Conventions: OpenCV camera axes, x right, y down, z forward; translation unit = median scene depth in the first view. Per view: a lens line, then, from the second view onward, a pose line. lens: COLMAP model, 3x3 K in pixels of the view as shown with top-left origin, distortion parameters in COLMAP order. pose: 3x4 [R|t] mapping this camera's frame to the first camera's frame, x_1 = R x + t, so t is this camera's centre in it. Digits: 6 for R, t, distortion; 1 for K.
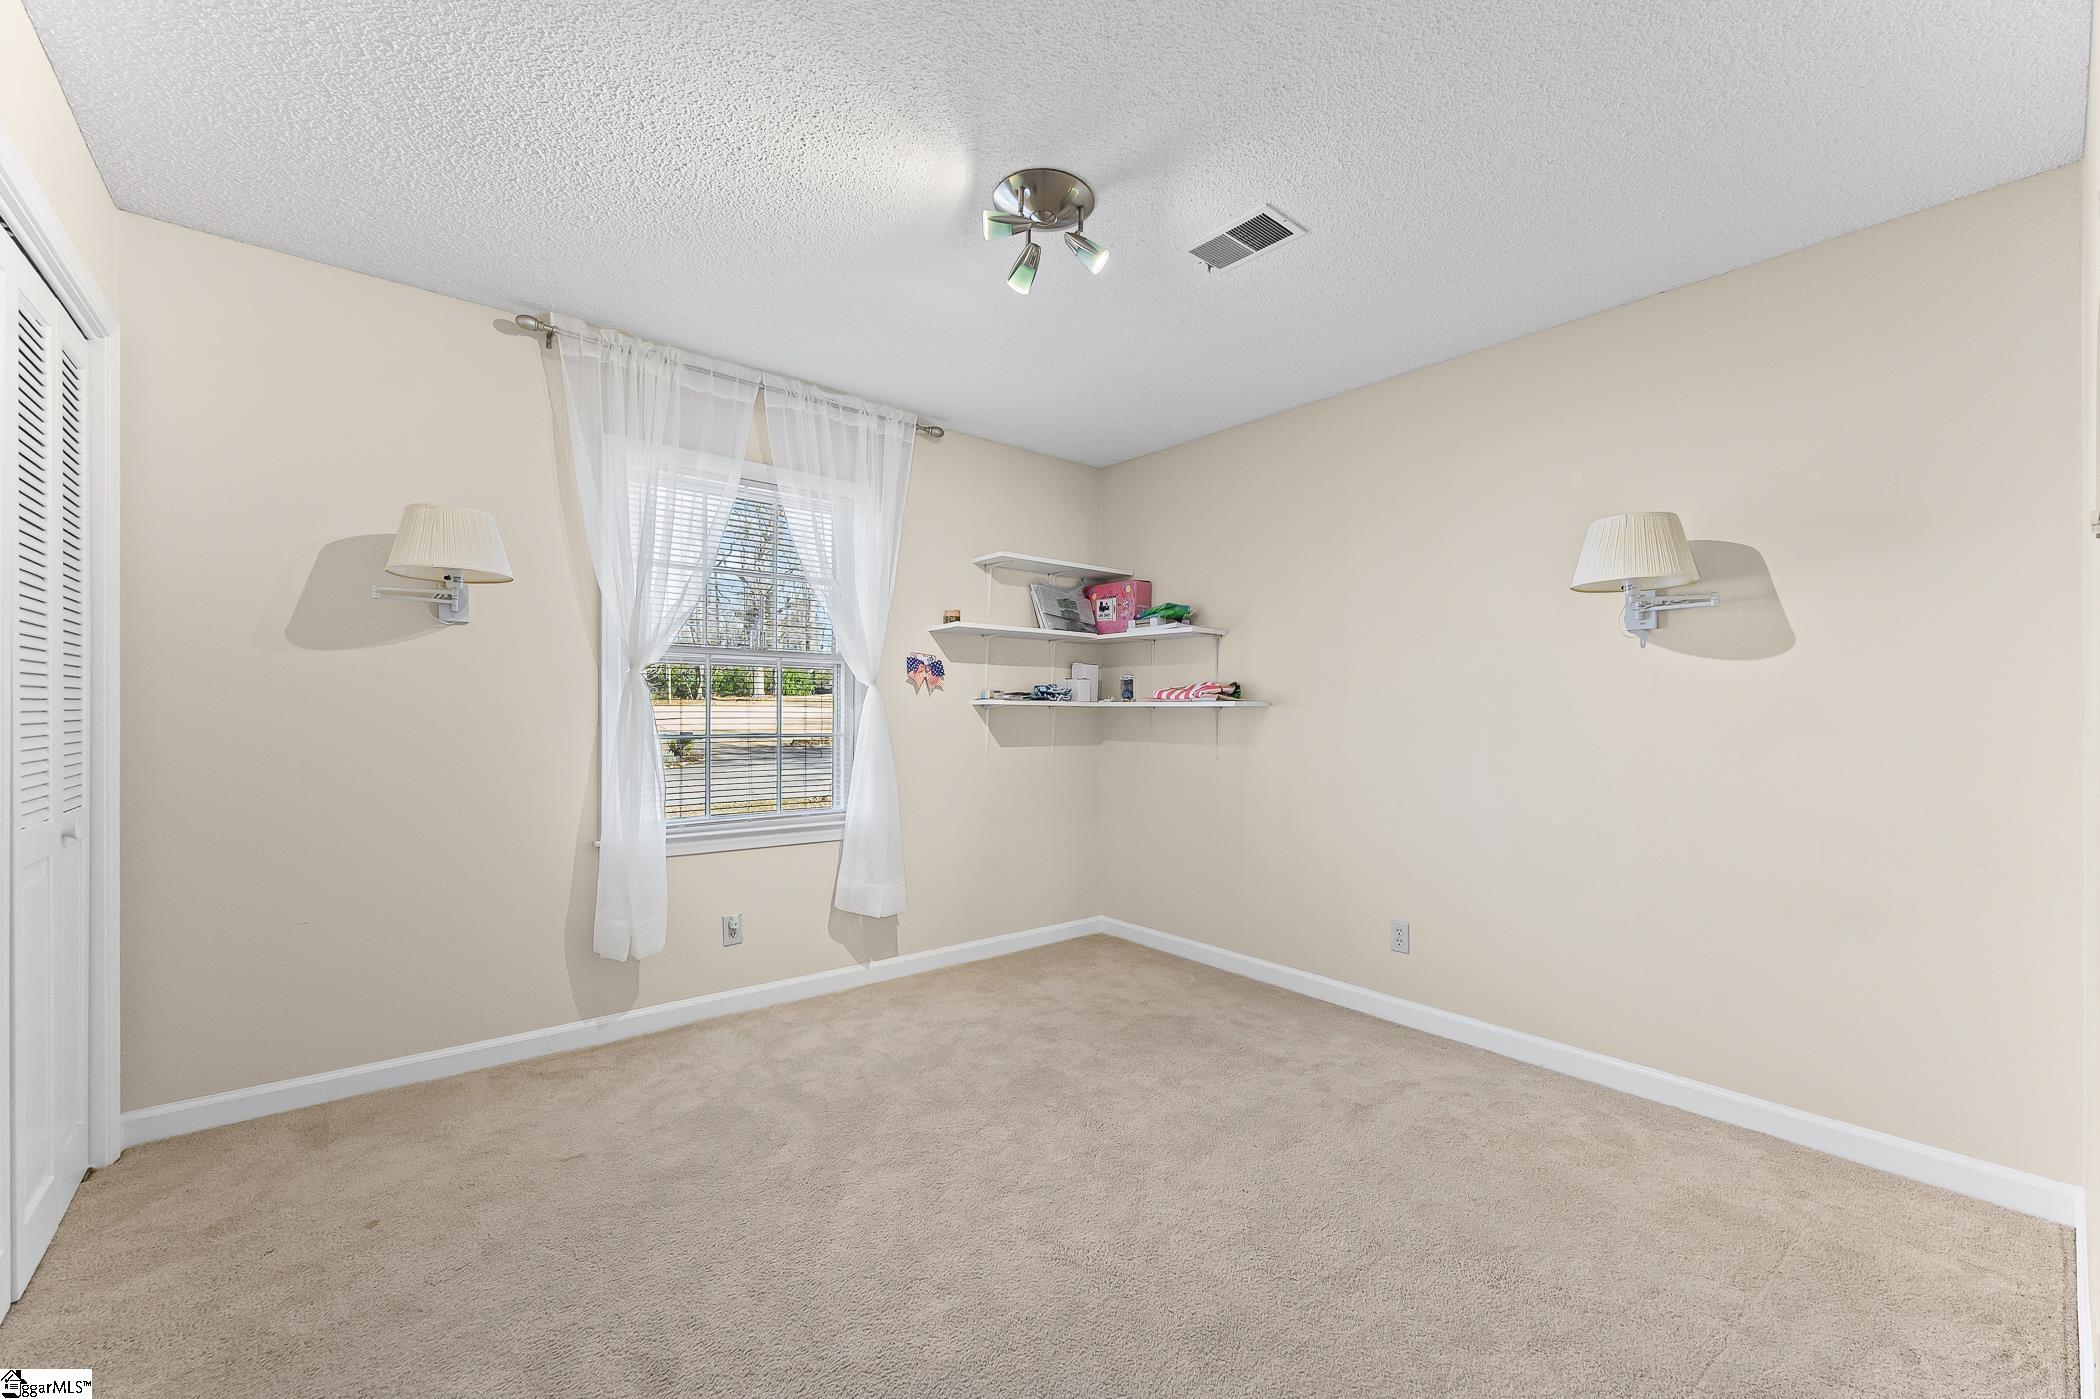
lens RADIAL K [[846.1, 0, 1046.2], [0, 846.1, 715.0], [0, 0, 1]] dist [0.000593, -0.000113]
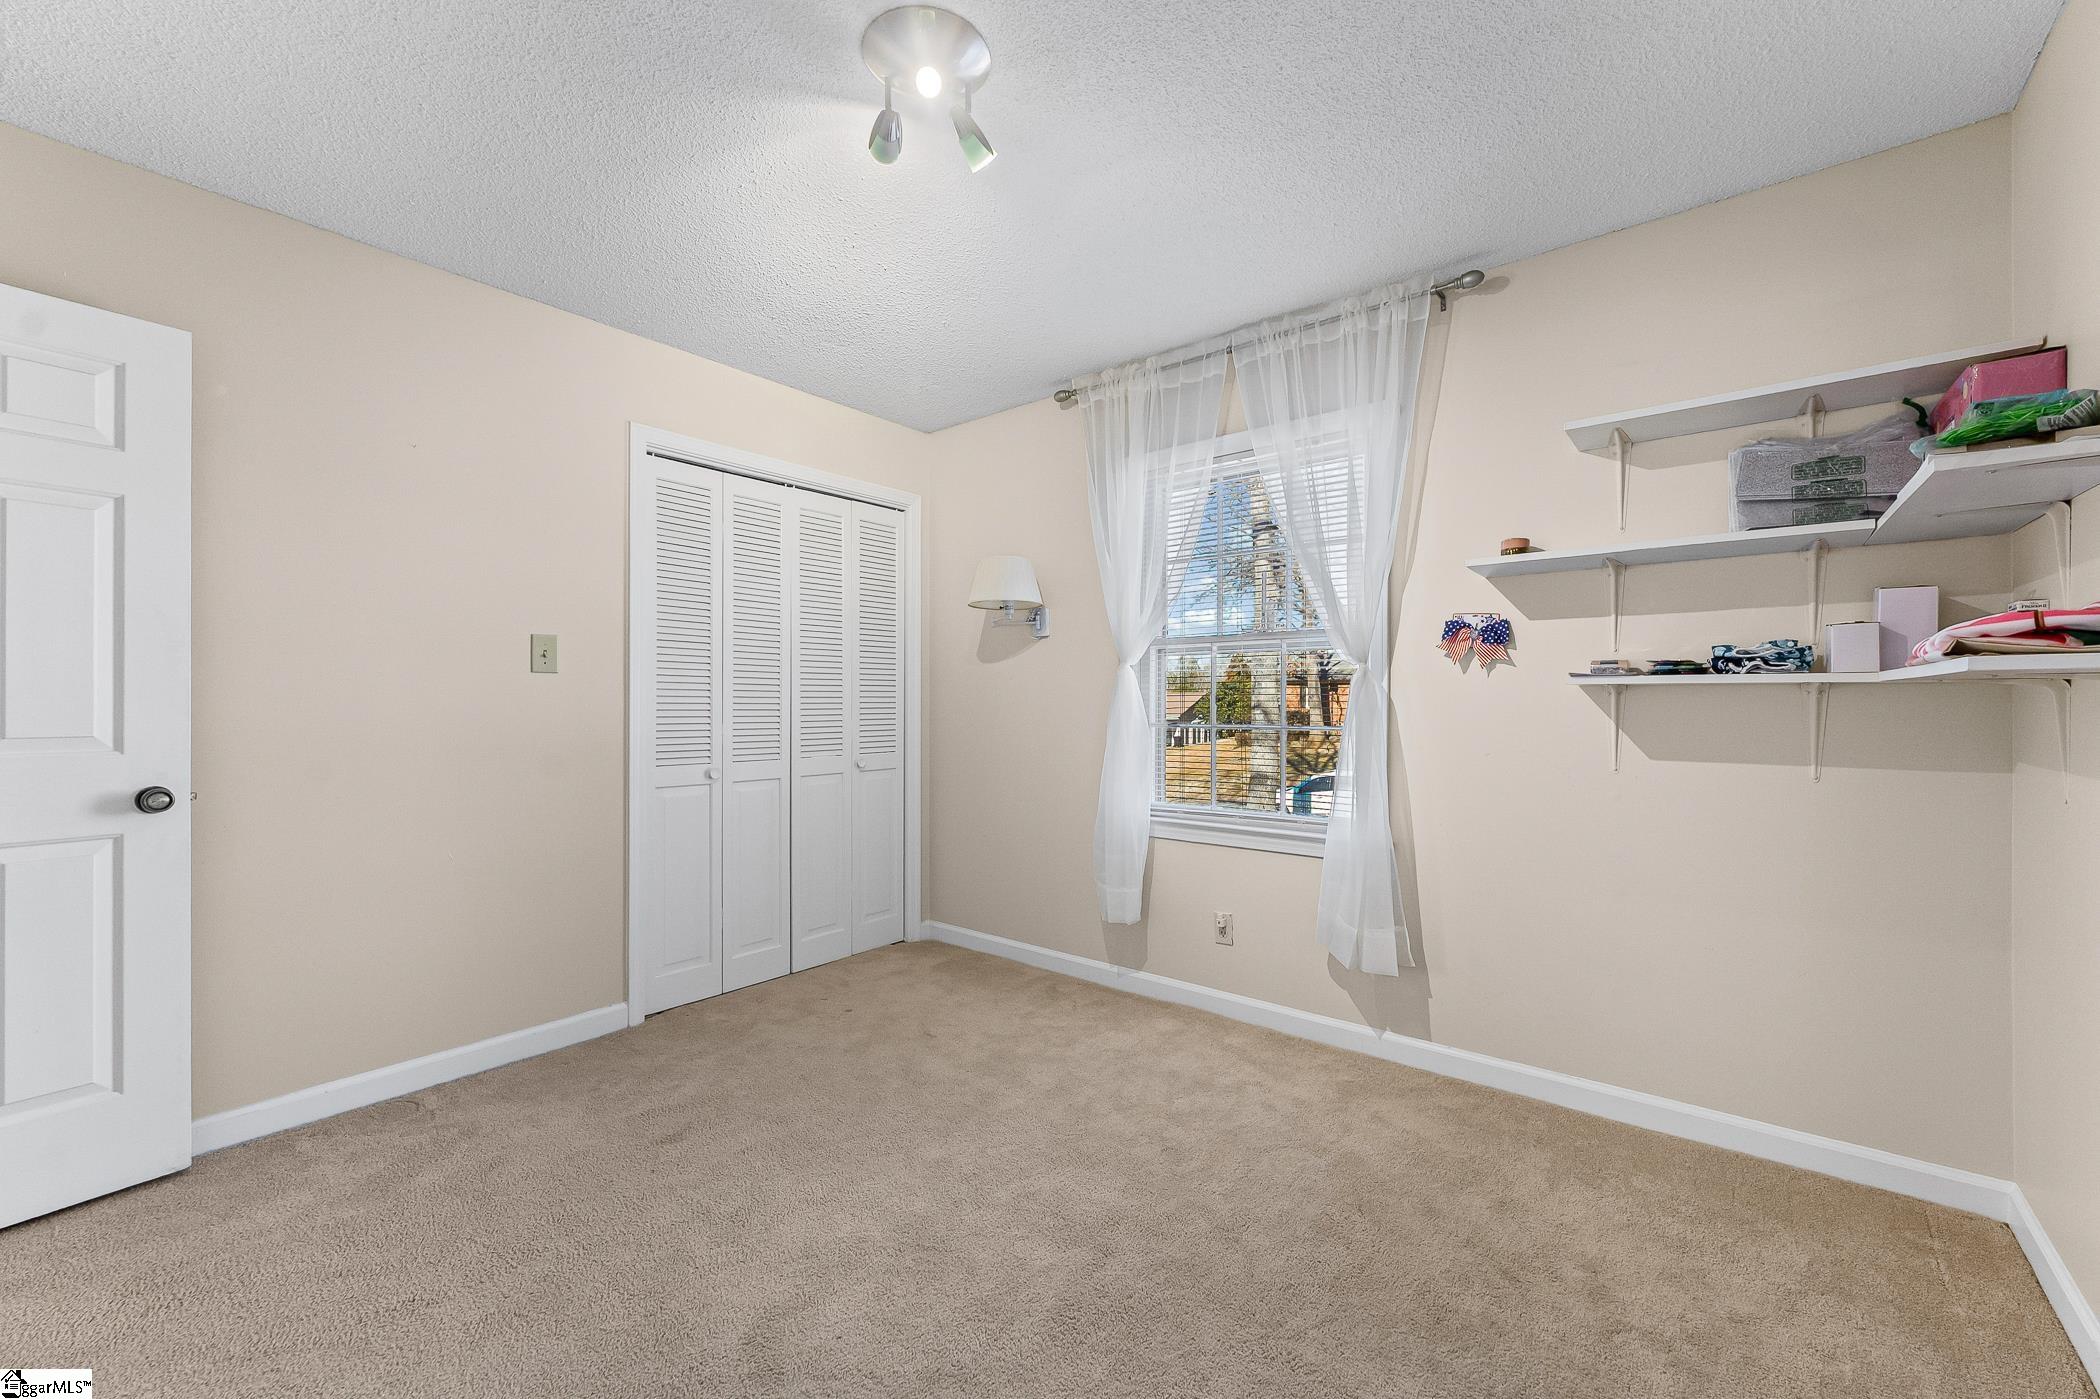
lens RADIAL K [[846.1, 0, 1048.3], [0, 846.1, 701.5], [0, 0, 1]] dist [0.000593, -0.000113]
pose [[0.180468, -0.003333, -0.983575, 0.527318], [0.006144, 0.999979, -0.002262, -0.002413], [0.983562, -0.005635, 0.180485, 0.621371]]
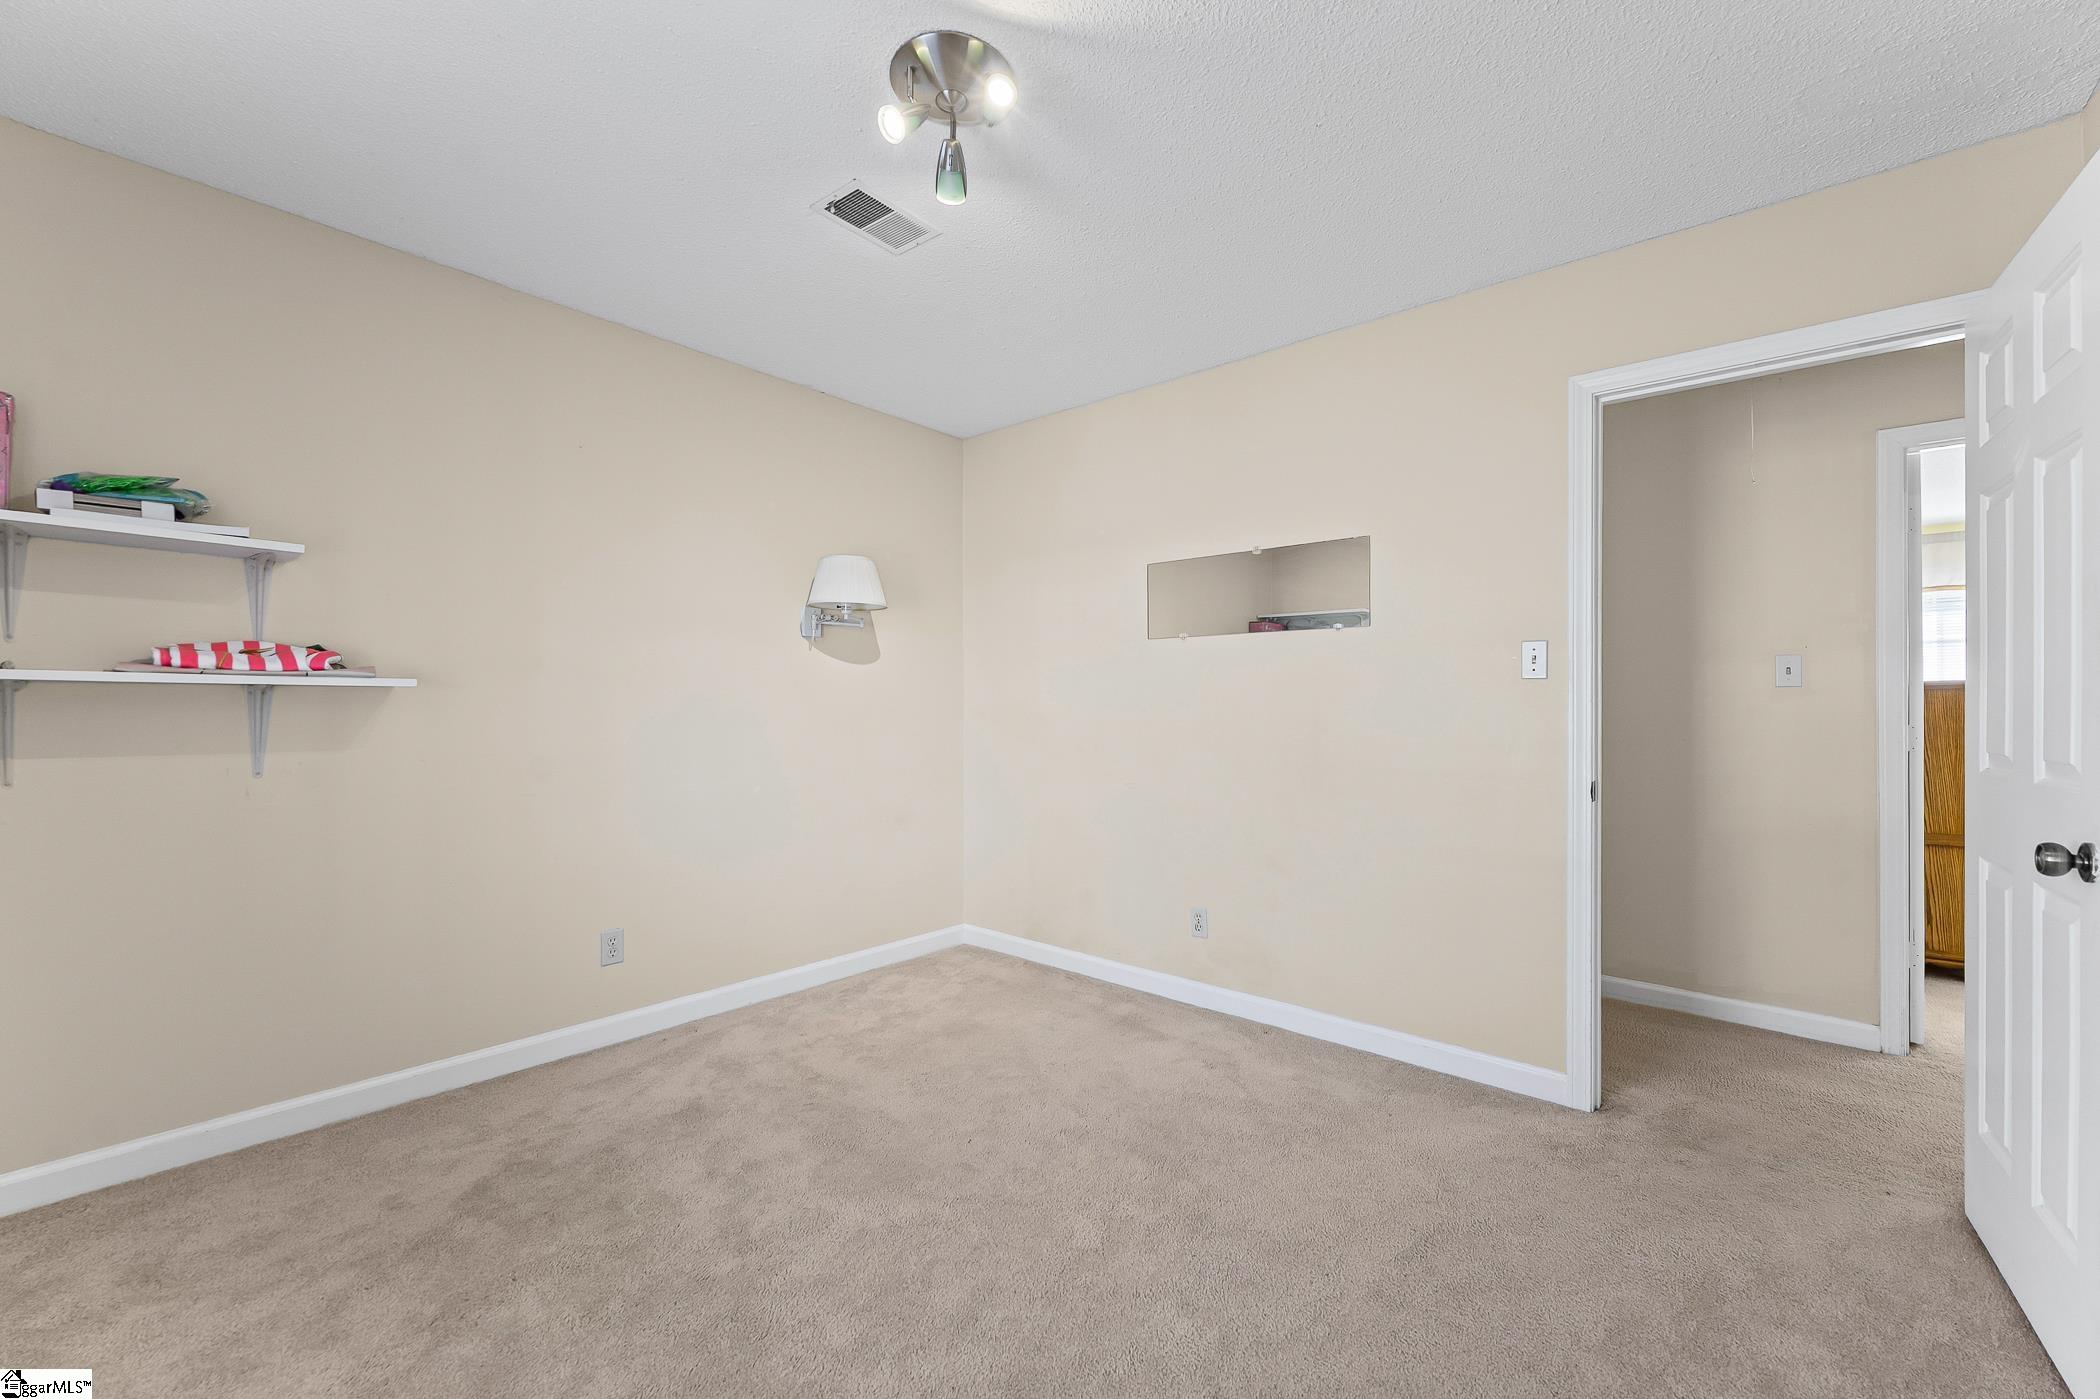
lens RADIAL K [[846.1, 0, 1048.7], [0, 846.1, 698.3], [0, 0, 1]] dist [0.000593, -0.000113]
pose [[-0.165904, -0.004312, 0.986133, -0.536569], [-0.004781, 0.999982, 0.003568, -0.008596], [-0.986130, -0.004122, -0.165921, 0.680047]]
